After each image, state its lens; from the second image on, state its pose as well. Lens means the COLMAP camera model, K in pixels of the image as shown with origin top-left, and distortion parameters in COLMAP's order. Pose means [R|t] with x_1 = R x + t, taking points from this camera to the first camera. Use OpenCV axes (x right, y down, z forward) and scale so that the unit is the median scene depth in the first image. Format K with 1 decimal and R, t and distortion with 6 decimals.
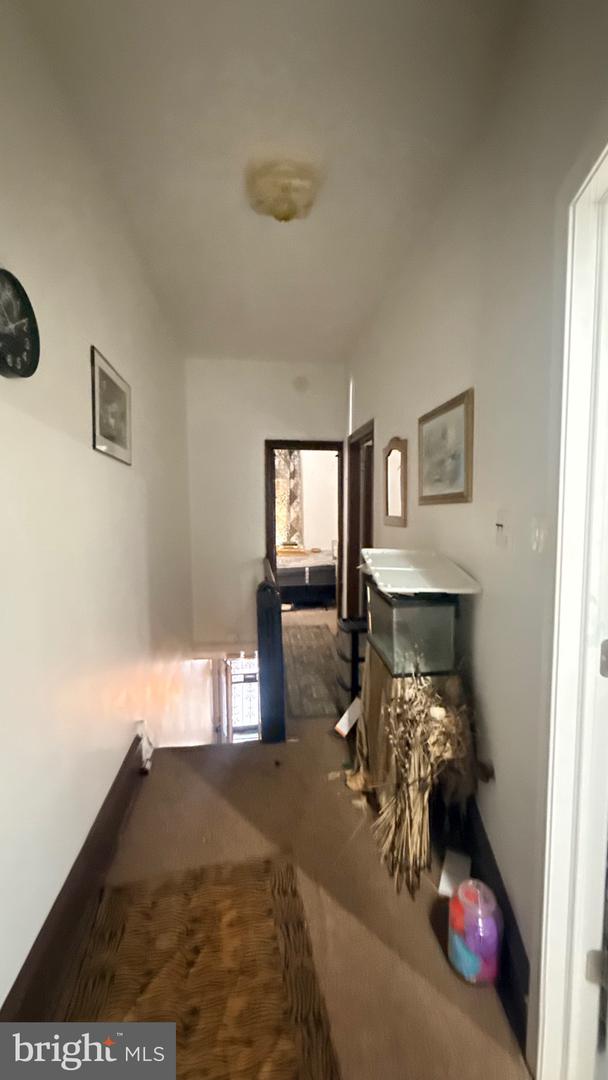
lens RADIAL K [[428.5, 0, 303.5], [0, 428.5, 536.5], [0, 0, 1]] dist [-0.002425, 0.000030]
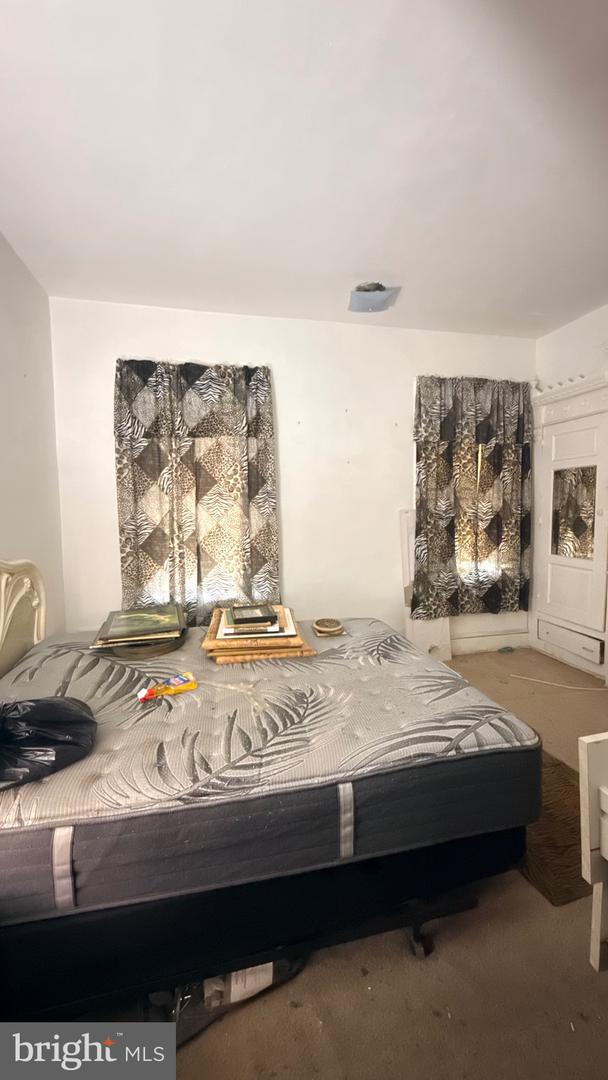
lens RADIAL K [[428.5, 0, 305.2], [0, 428.5, 536.9], [0, 0, 1]] dist [-0.002425, 0.000030]
pose [[0.993824, -0.020053, 0.109139, -0.023326], [0.019963, 0.999799, 0.001912, -0.036648], [-0.109156, 0.000279, 0.994025, 0.580495]]
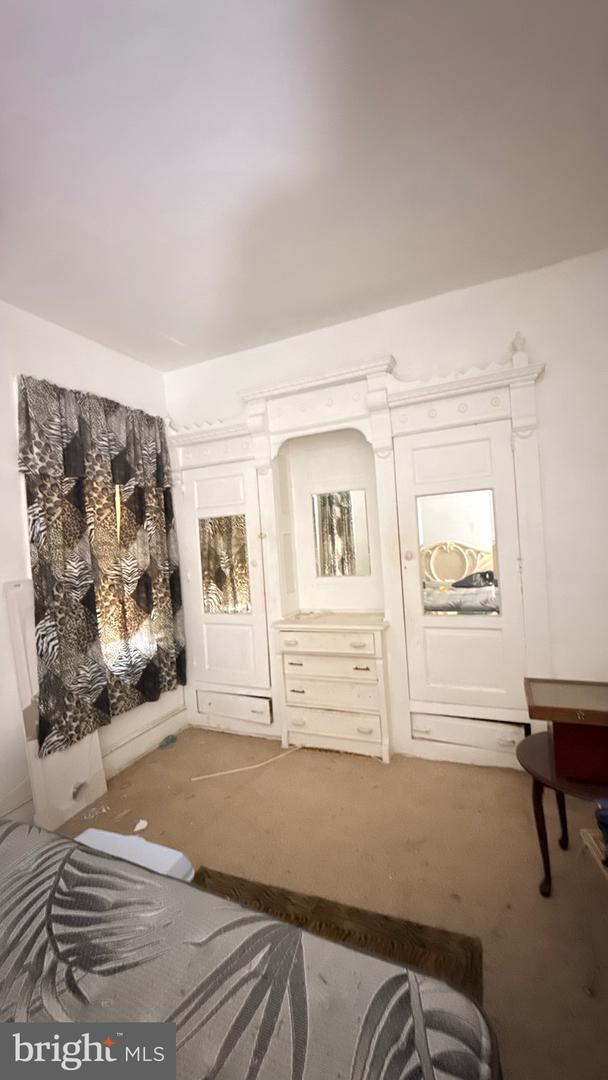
lens RADIAL K [[428.5, 0, 304.0], [0, 428.5, 537.8], [0, 0, 1]] dist [-0.002425, 0.000030]
pose [[0.512156, -0.036850, 0.858101, -0.008687], [0.126761, 0.991381, -0.033083, -0.058293], [-0.849487, 0.125718, 0.512414, 0.717816]]
